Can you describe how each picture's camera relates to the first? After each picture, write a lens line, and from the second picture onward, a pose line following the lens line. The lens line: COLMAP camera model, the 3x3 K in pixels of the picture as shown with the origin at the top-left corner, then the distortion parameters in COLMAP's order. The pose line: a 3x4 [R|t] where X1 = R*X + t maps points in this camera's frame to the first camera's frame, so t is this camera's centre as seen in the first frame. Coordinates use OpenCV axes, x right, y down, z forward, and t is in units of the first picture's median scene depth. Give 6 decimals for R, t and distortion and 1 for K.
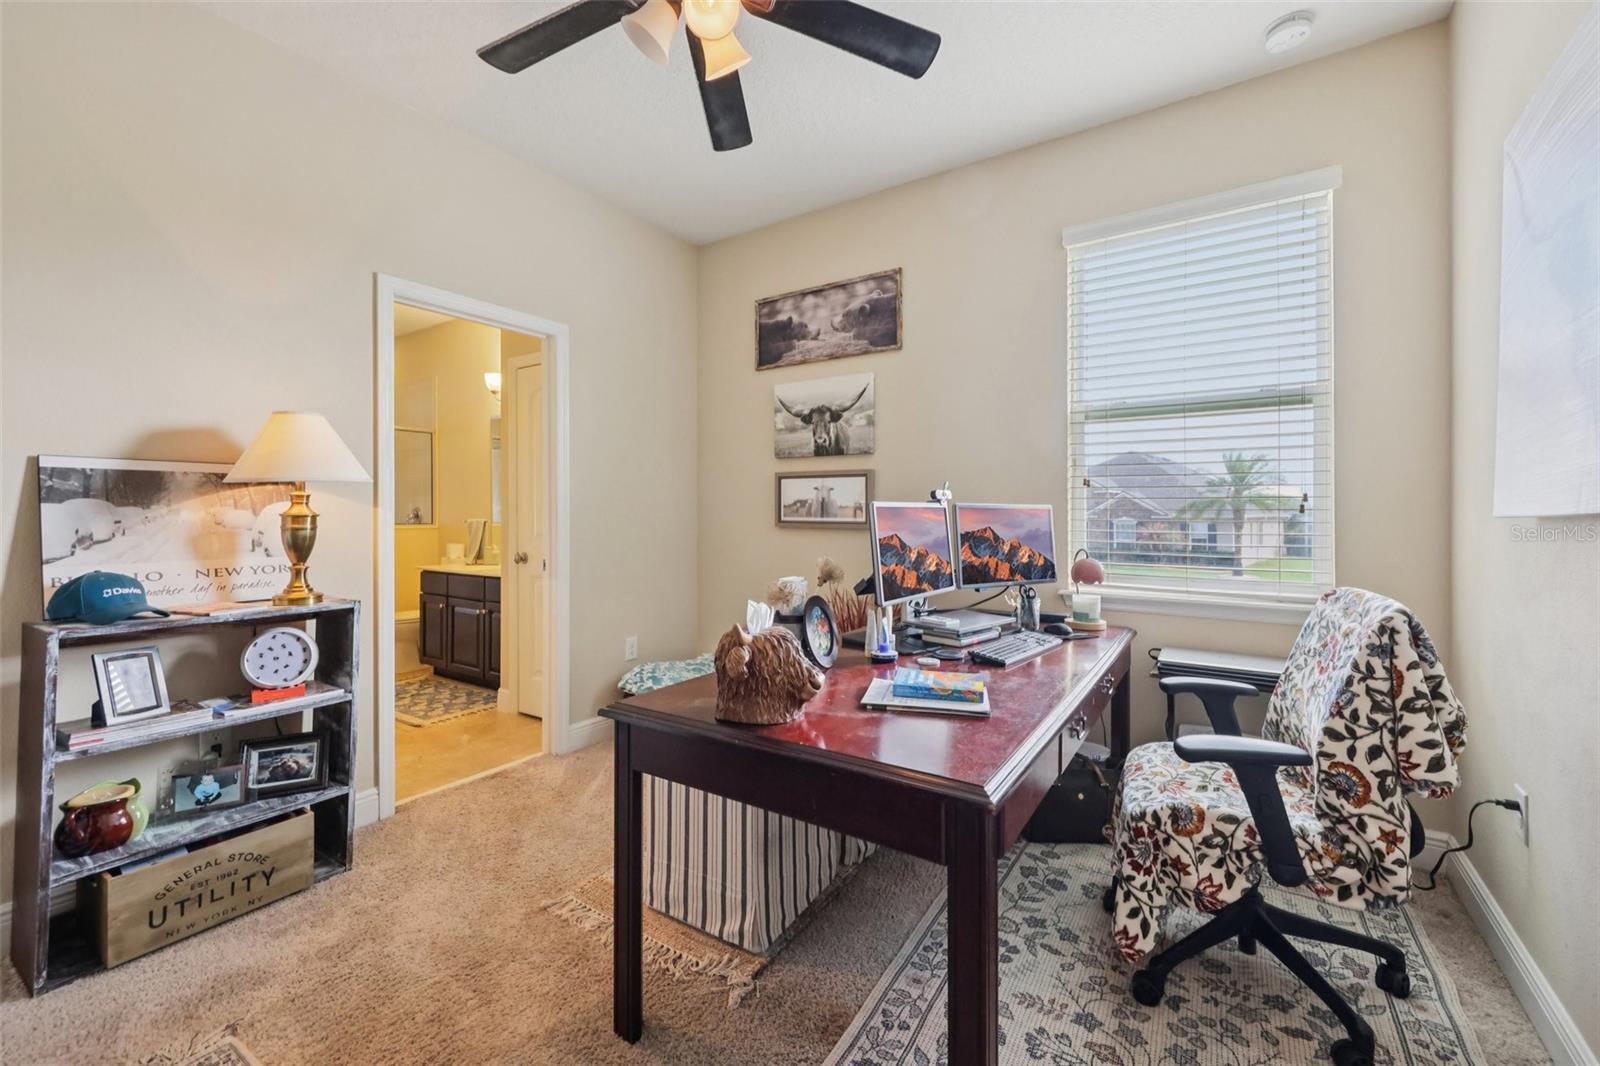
lens RADIAL K [[640.3, 0, 799.1], [0, 640.3, 526.0], [0, 0, 1]] dist [0.008529, -0.003972]
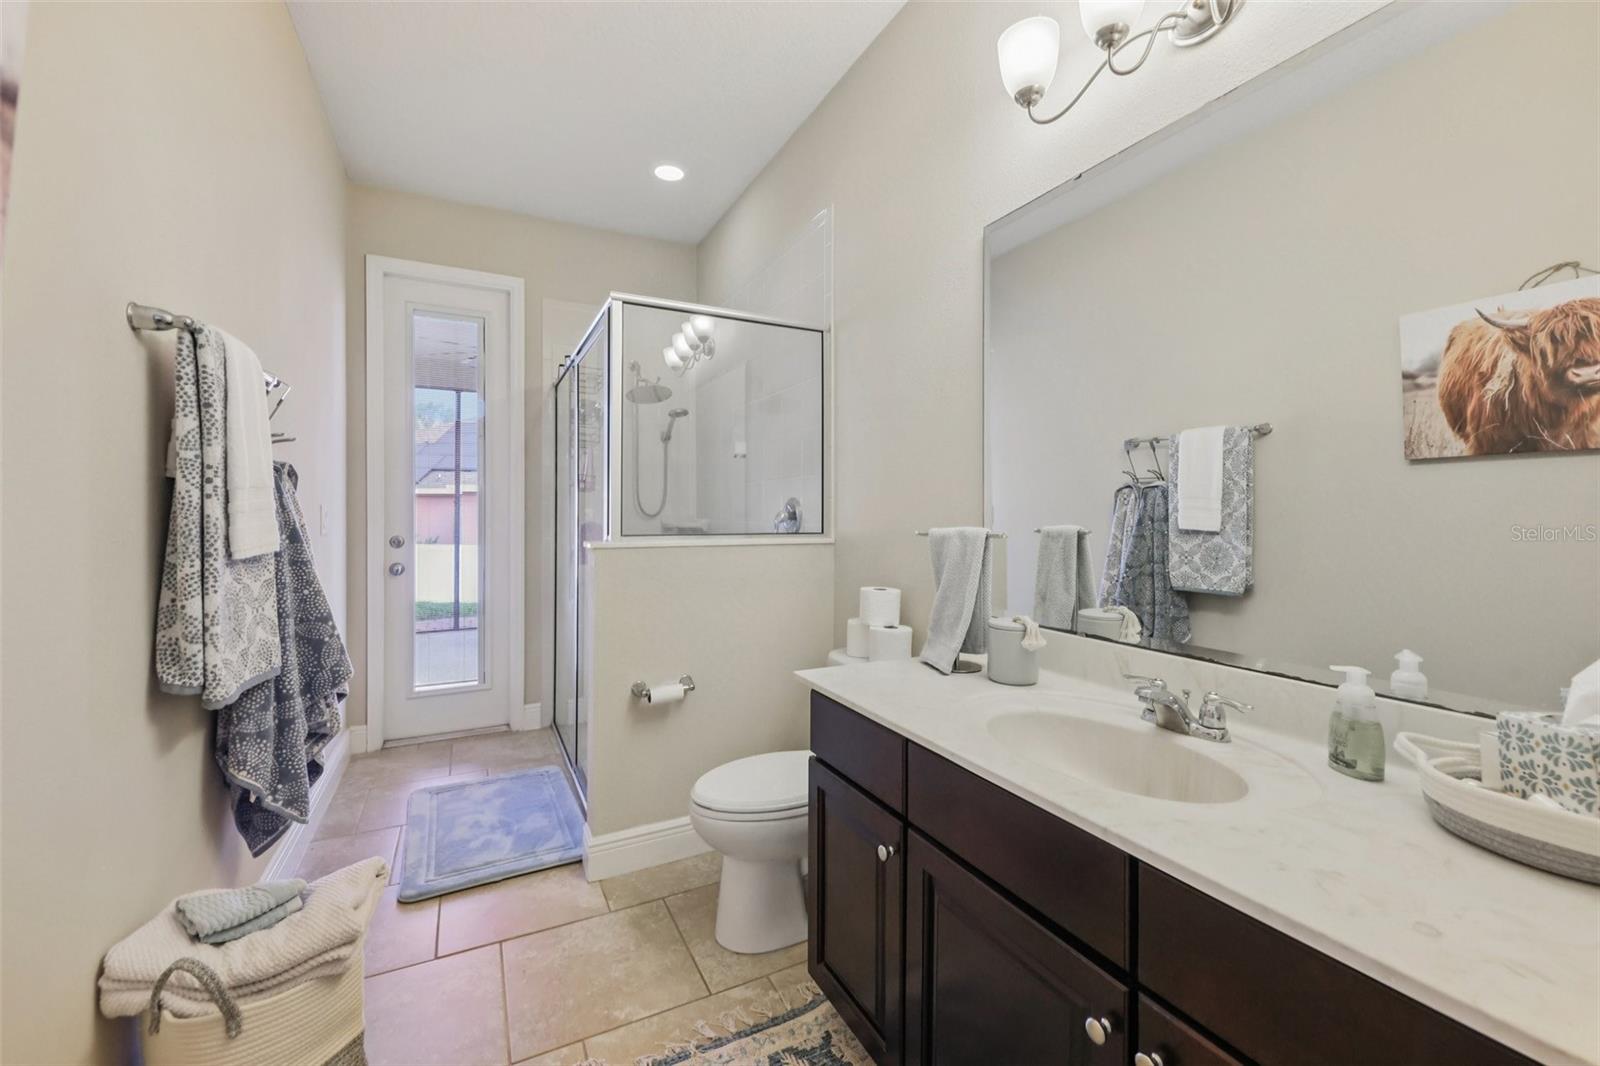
lens RADIAL K [[640.3, 0, 807.7], [0, 640.3, 521.2], [0, 0, 1]] dist [0.008529, -0.003972]
pose [[0.877767, -0.001165, -0.479087, -0.414054], [0.001138, 0.999999, -0.000346, -0.013915], [0.479087, -0.000241, 0.877767, 0.678818]]
